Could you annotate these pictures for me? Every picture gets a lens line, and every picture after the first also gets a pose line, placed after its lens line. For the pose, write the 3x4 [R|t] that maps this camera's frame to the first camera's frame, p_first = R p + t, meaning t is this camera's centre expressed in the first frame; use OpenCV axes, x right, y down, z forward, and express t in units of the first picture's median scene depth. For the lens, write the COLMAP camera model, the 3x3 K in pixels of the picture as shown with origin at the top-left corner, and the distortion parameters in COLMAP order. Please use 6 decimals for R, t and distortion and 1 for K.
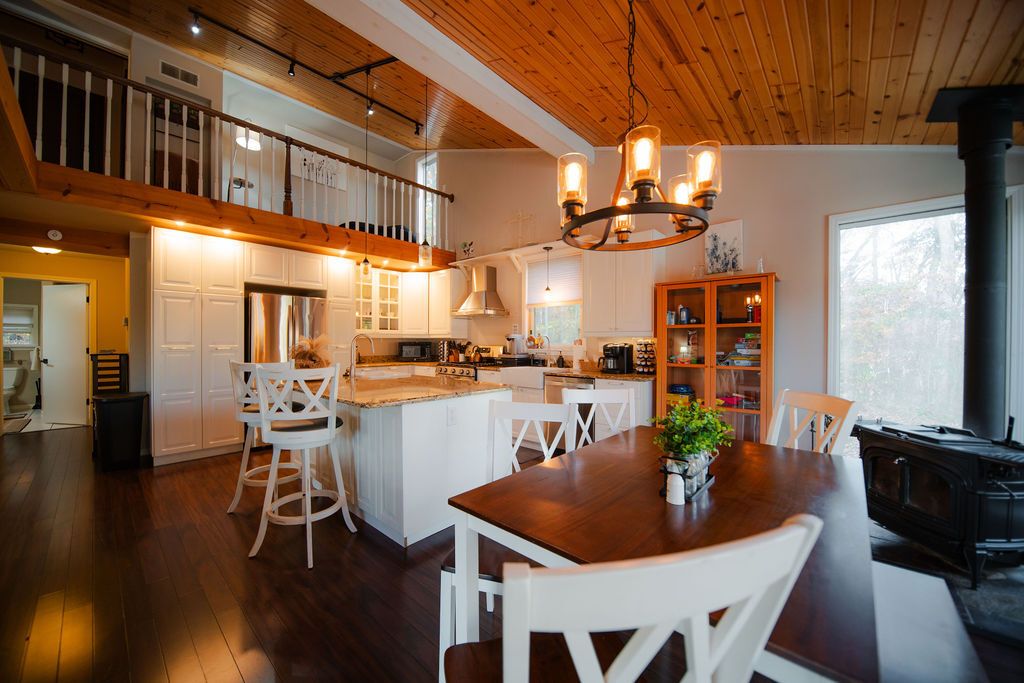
lens RADIAL K [[381.5, 0, 498.7], [0, 381.5, 344.4], [0, 0, 1]] dist [-0.001826, -0.000200]
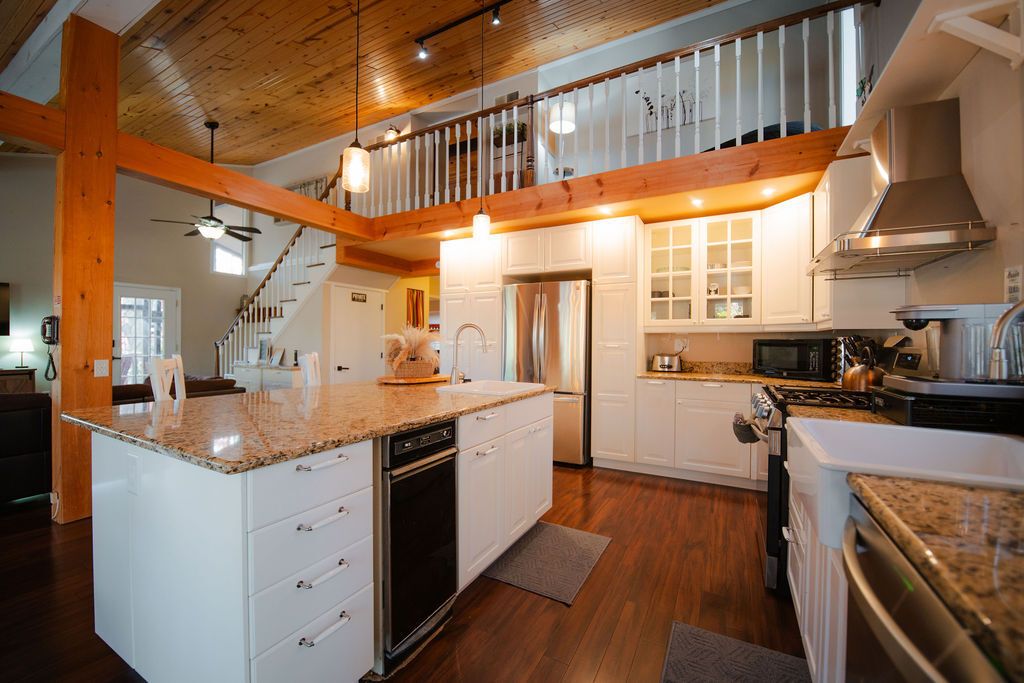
lens RADIAL K [[378.8, 0, 512.0], [0, 378.8, 341.5], [0, 0, 1]] dist [0.000616, 0.000075]
pose [[0.274823, 0.005667, -0.961478, 0.223891], [-0.009149, 0.999953, 0.003278, -0.000889], [0.961451, 0.007895, 0.274861, 0.672255]]
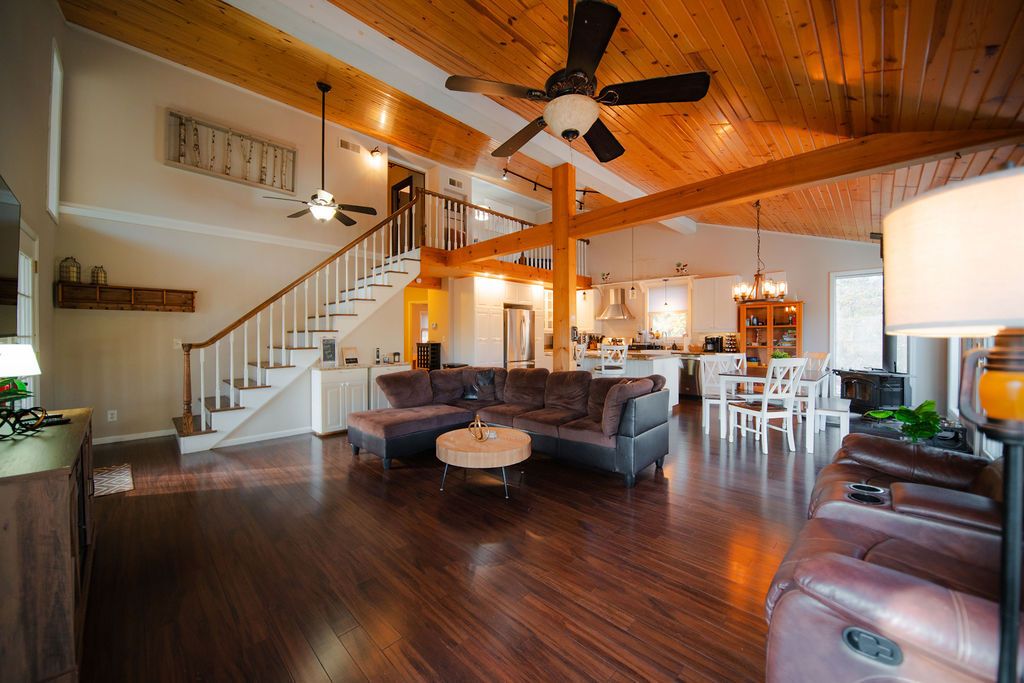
lens RADIAL K [[378.8, 0, 512.0], [0, 378.8, 341.5], [0, 0, 1]] dist [0.000616, 0.000075]
pose [[0.999436, -0.003919, -0.033348, -0.497121], [0.004045, 0.999985, 0.003711, 0.012048], [0.033333, -0.003844, 0.999437, -0.701249]]
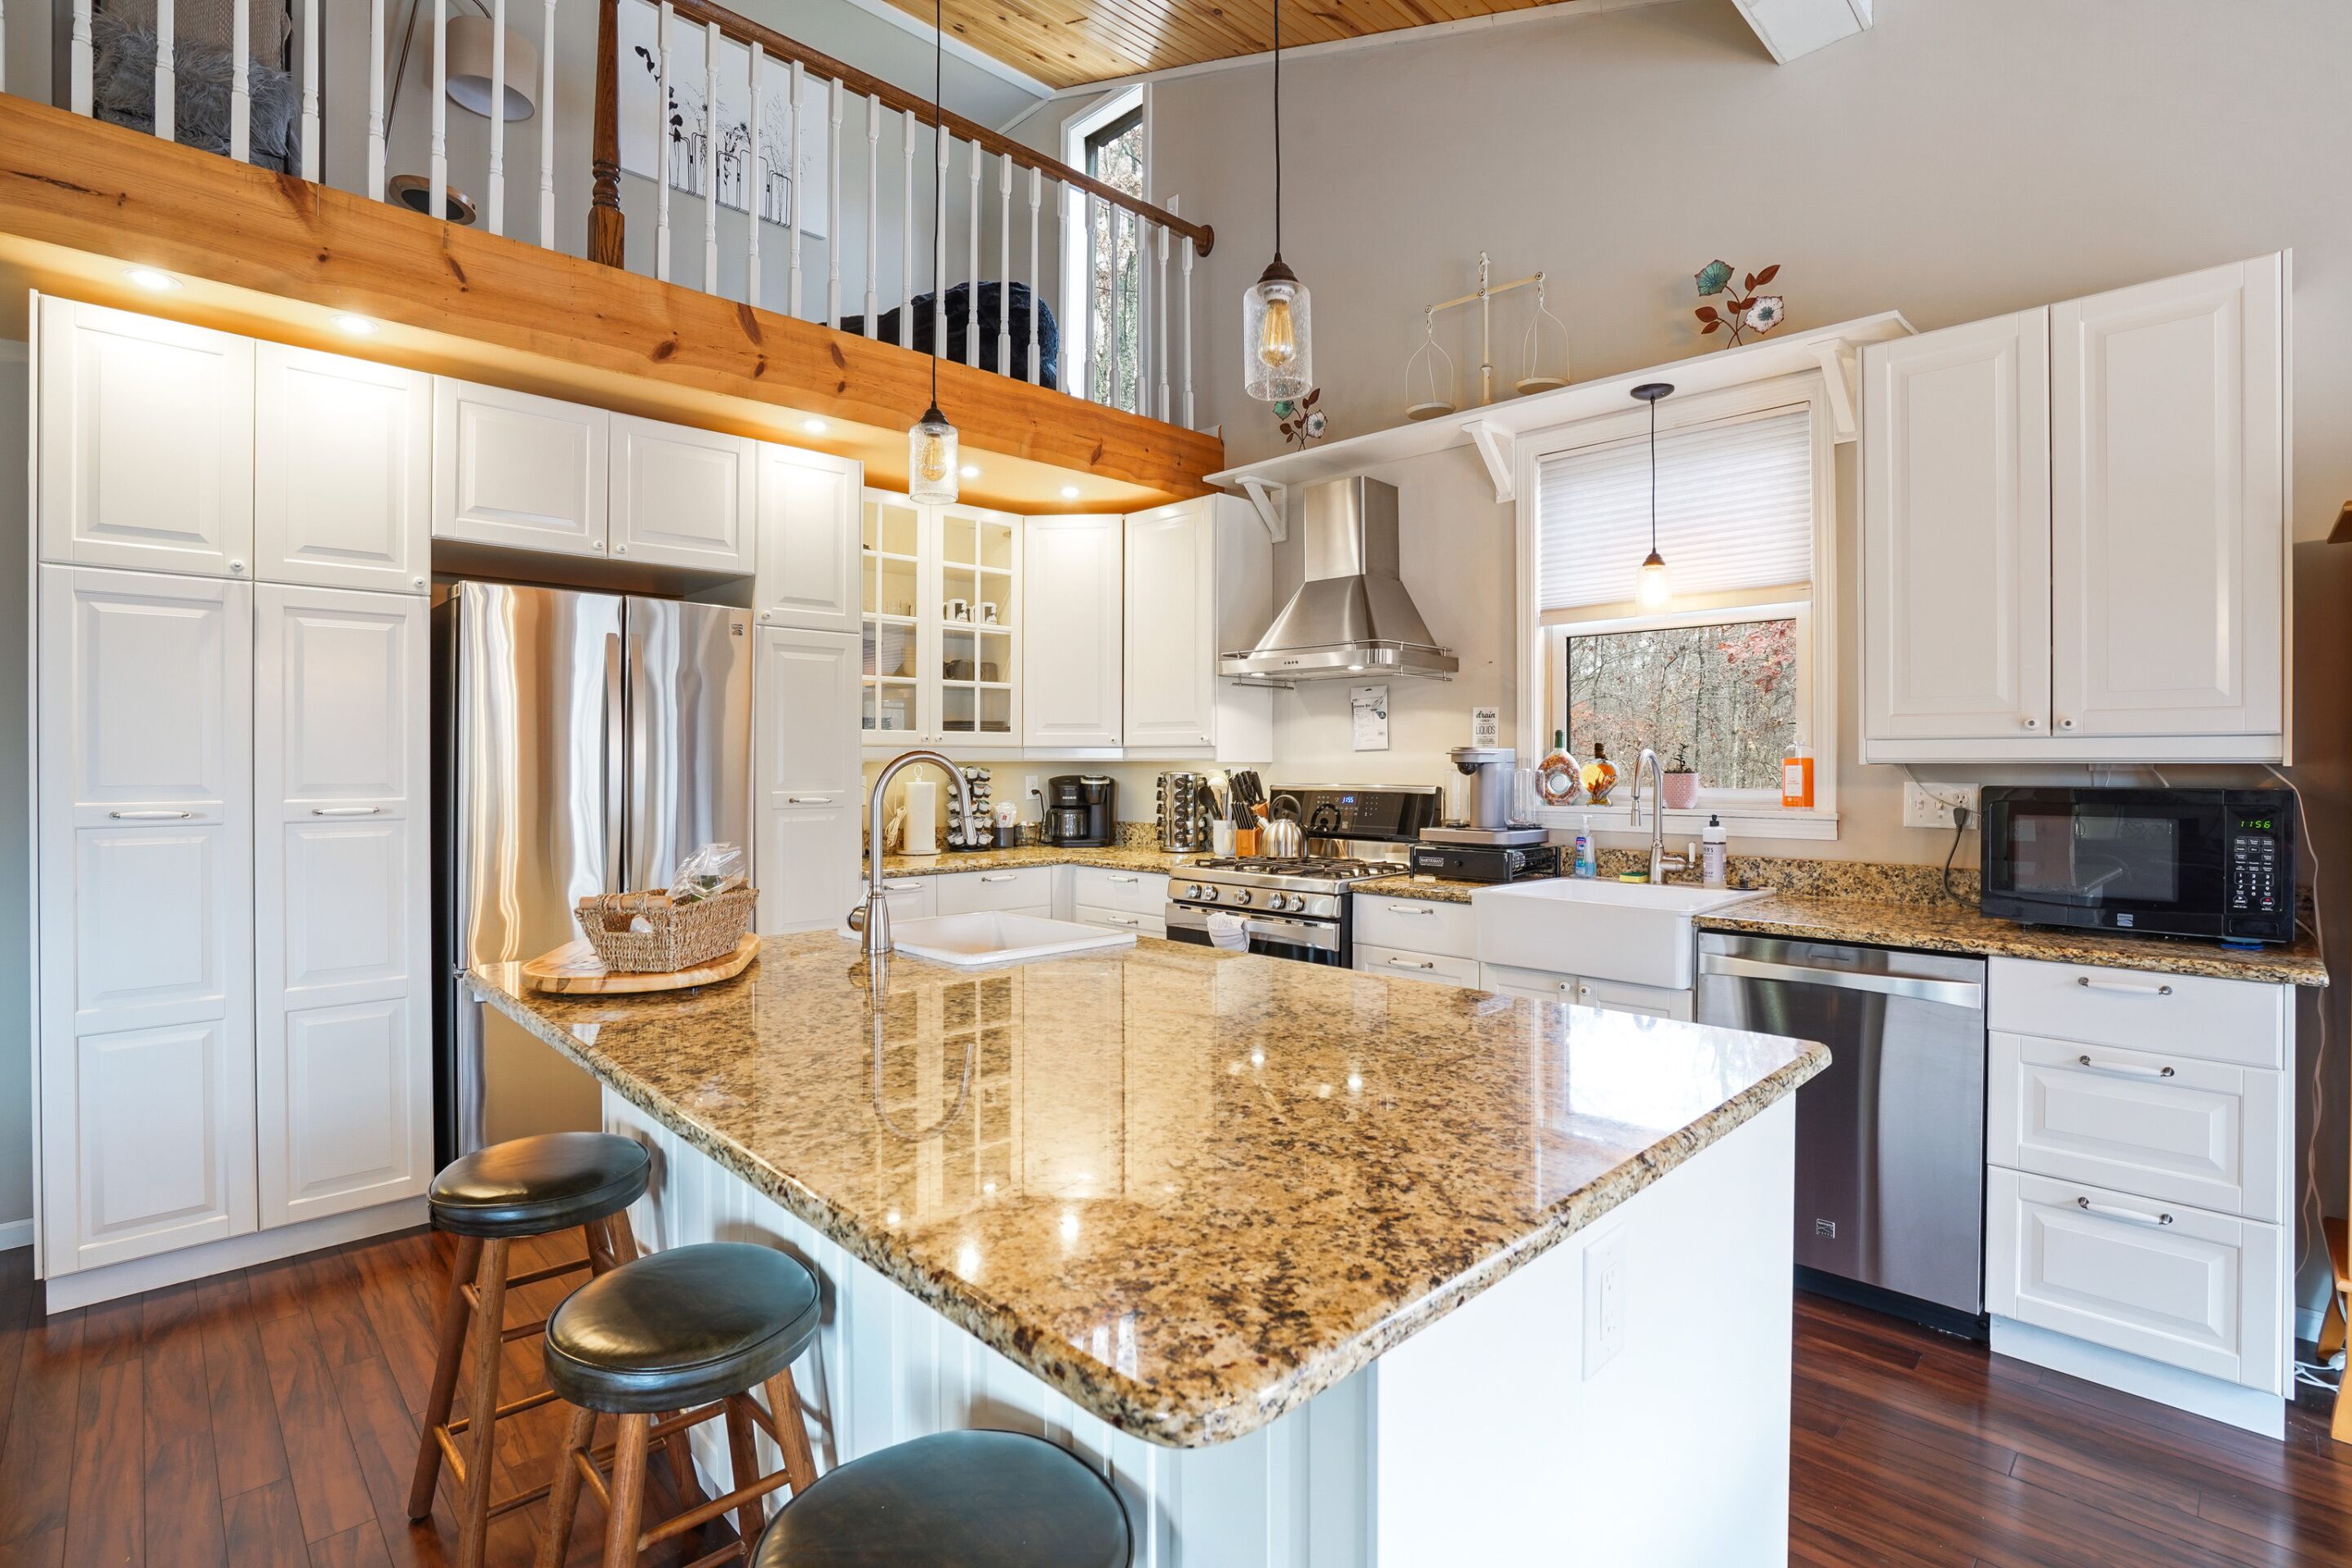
lens RADIAL K [[1118.0, 0, 1169.0], [0, 1118.0, 761.0], [0, 0, 1]] dist [-0.020207, 0.000138]
pose [[0.998284, -0.001042, -0.058551, -0.135077], [0.000651, 0.999977, -0.006685, -0.013426], [0.058556, 0.006635, 0.998262, 0.282918]]
